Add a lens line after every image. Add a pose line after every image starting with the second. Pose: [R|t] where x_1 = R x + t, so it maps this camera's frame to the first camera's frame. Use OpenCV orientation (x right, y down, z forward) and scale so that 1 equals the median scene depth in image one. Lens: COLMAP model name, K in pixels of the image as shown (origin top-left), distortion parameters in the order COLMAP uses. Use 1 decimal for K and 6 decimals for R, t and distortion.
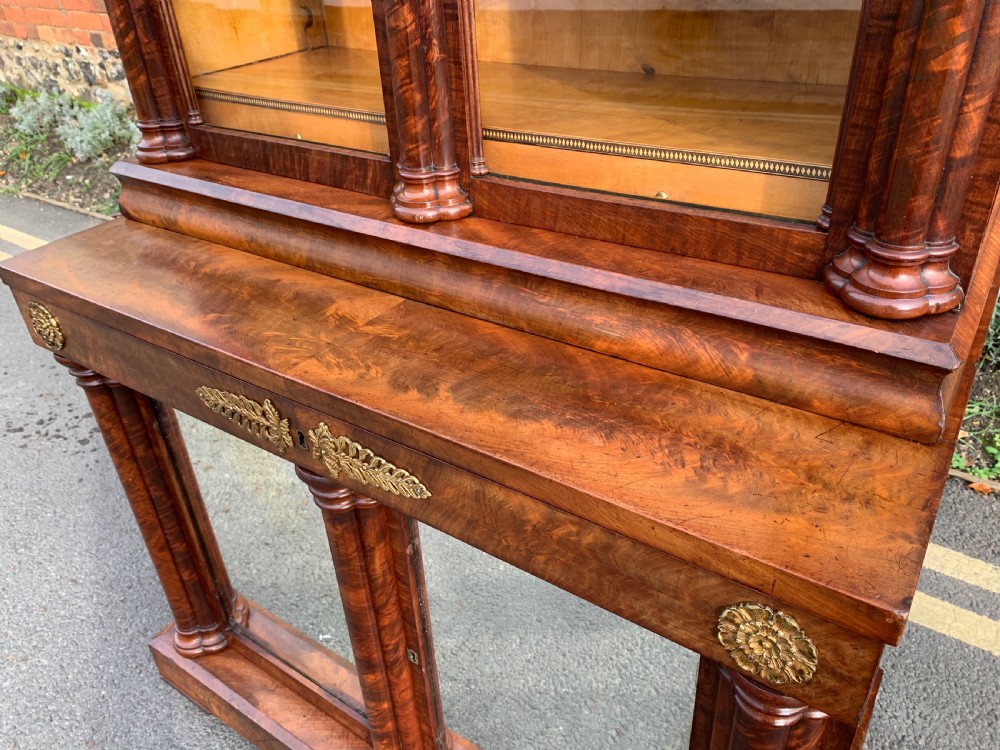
lens RADIAL K [[766.0, 0, 498.2], [0, 766.0, 372.4], [0, 0, 1]] dist [0.021698, -0.024411]
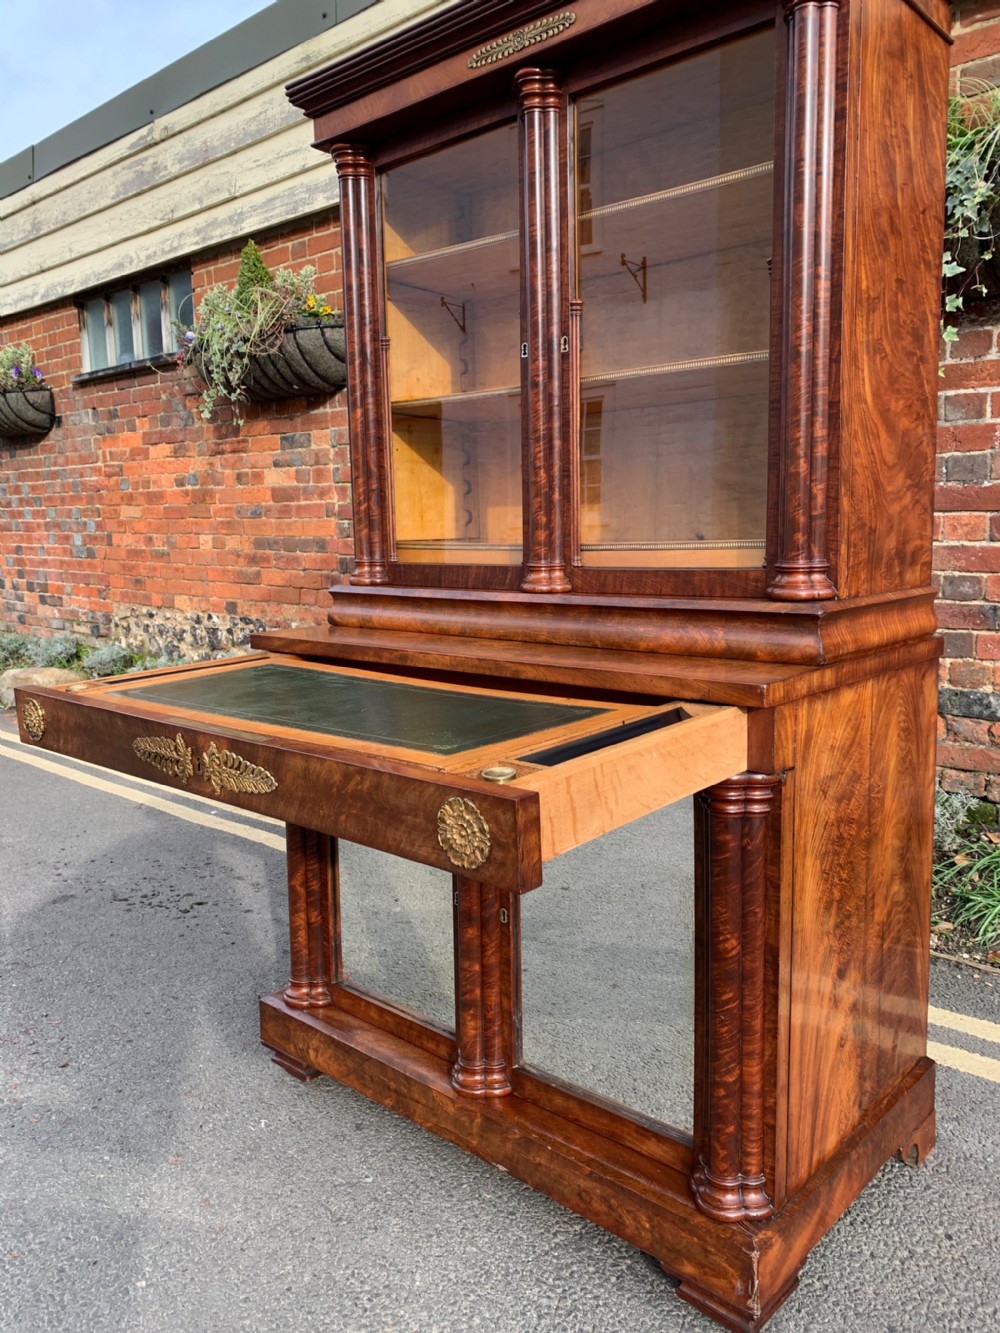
lens RADIAL K [[1021.1, 0, 505.0], [0, 1021.1, 646.7], [0, 0, 1]] dist [0.021698, -0.024411]
pose [[0.989991, 0.047422, -0.132926, 0.117296], [-0.099661, 0.901788, -0.420530, 0.806484], [0.099928, 0.429568, 0.897488, -0.864745]]
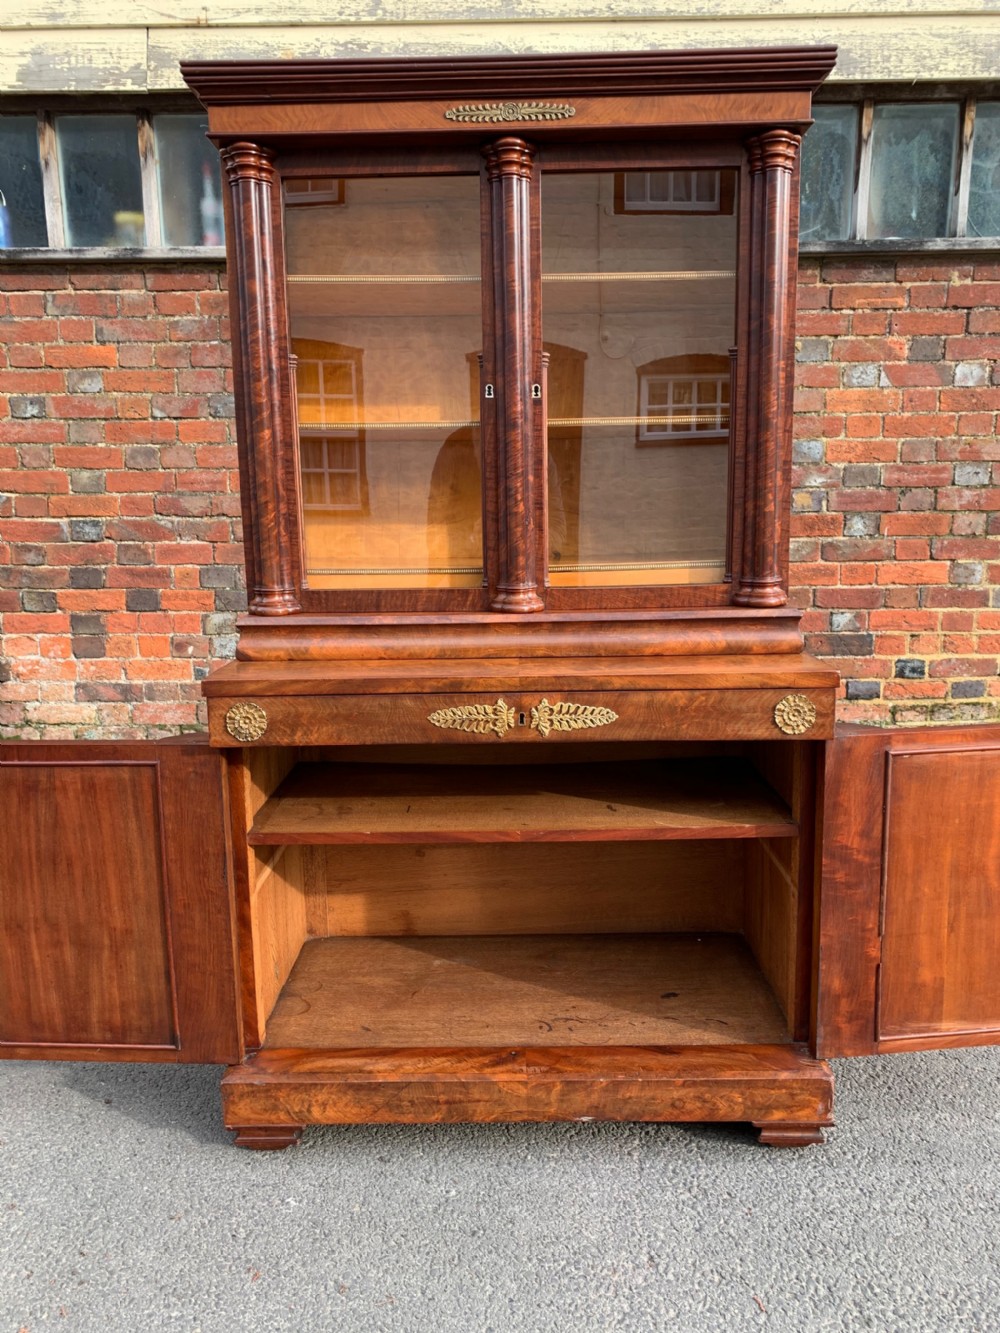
lens RADIAL K [[1021.1, 0, 501.8], [0, 1021.1, 638.5], [0, 0, 1]] dist [0.021698, -0.024411]
pose [[0.832867, -0.045833, 0.551571, -1.449280], [0.273456, 0.900510, -0.338088, 0.642034], [-0.481200, 0.432413, 0.762539, -0.748006]]
